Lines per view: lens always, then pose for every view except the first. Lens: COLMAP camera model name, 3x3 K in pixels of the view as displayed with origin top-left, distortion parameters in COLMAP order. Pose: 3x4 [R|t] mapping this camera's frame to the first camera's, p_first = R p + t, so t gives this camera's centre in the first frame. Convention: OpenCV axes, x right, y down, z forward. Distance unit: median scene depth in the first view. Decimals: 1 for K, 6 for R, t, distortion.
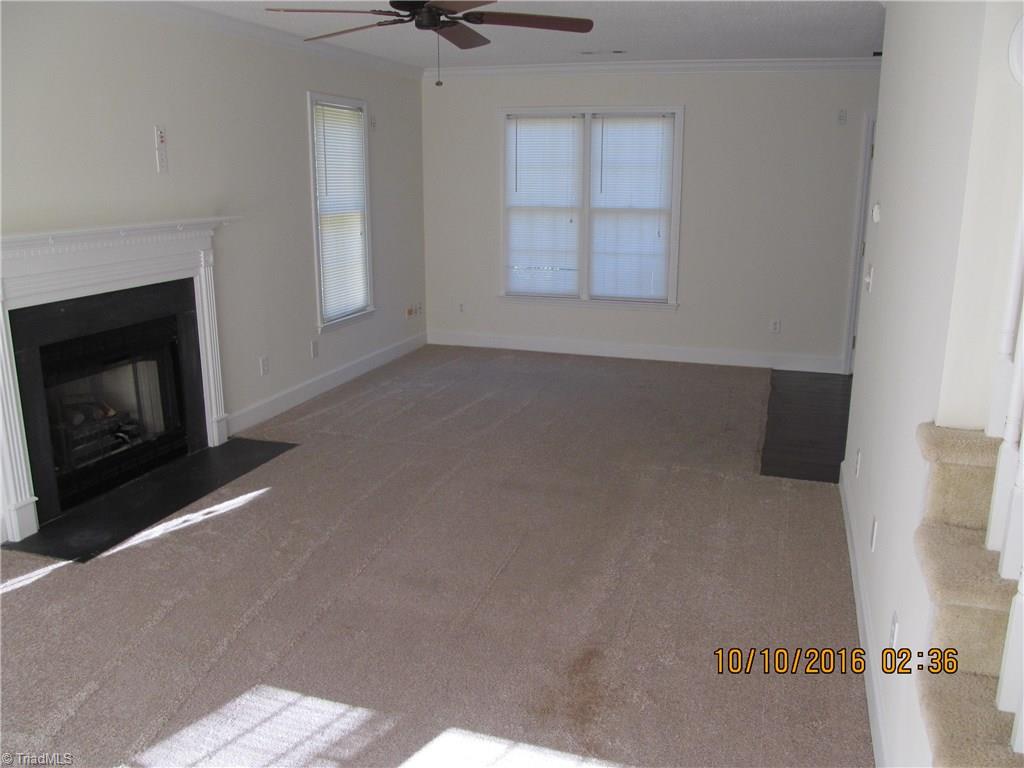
lens RADIAL K [[845.6, 0, 517.7], [0, 845.6, 378.0], [0, 0, 1]] dist [-0.057501, 0.009607]
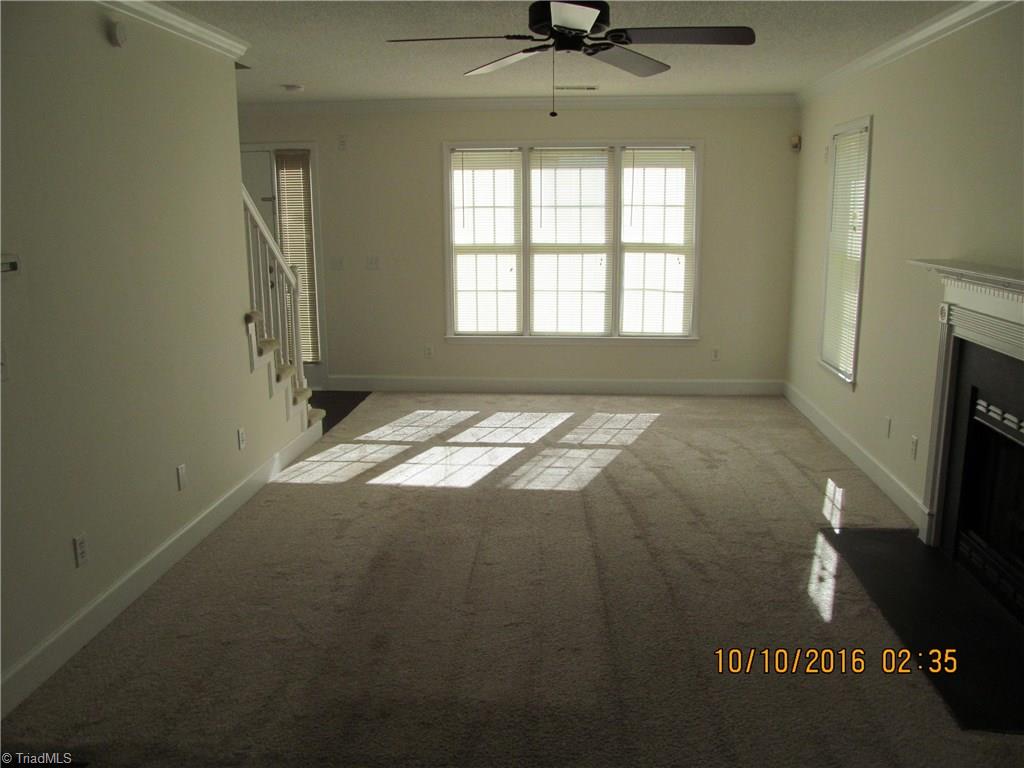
lens RADIAL K [[845.6, 0, 517.7], [0, 845.6, 378.0], [0, 0, 1]] dist [-0.057501, 0.009607]
pose [[-0.971675, 0.046592, -0.231682, 0.118569], [-0.057012, 0.905198, 0.421148, -0.310971], [0.229341, 0.422428, -0.876902, 1.263599]]
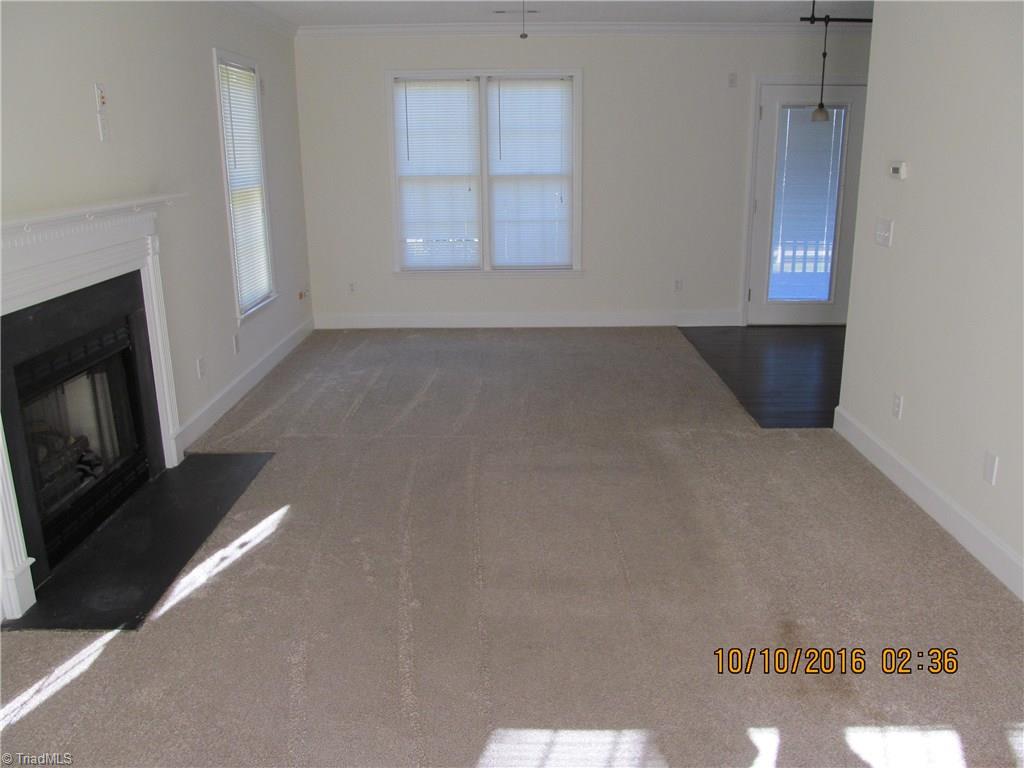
lens RADIAL K [[851.9, 0, 512.1], [0, 851.9, 368.0], [0, 0, 1]] dist [-0.052162, -0.004245]
pose [[0.954191, -0.090704, 0.285117, -0.261047], [0.084743, 0.995850, 0.033202, -0.016685], [-0.286946, -0.007520, 0.957917, 0.084528]]
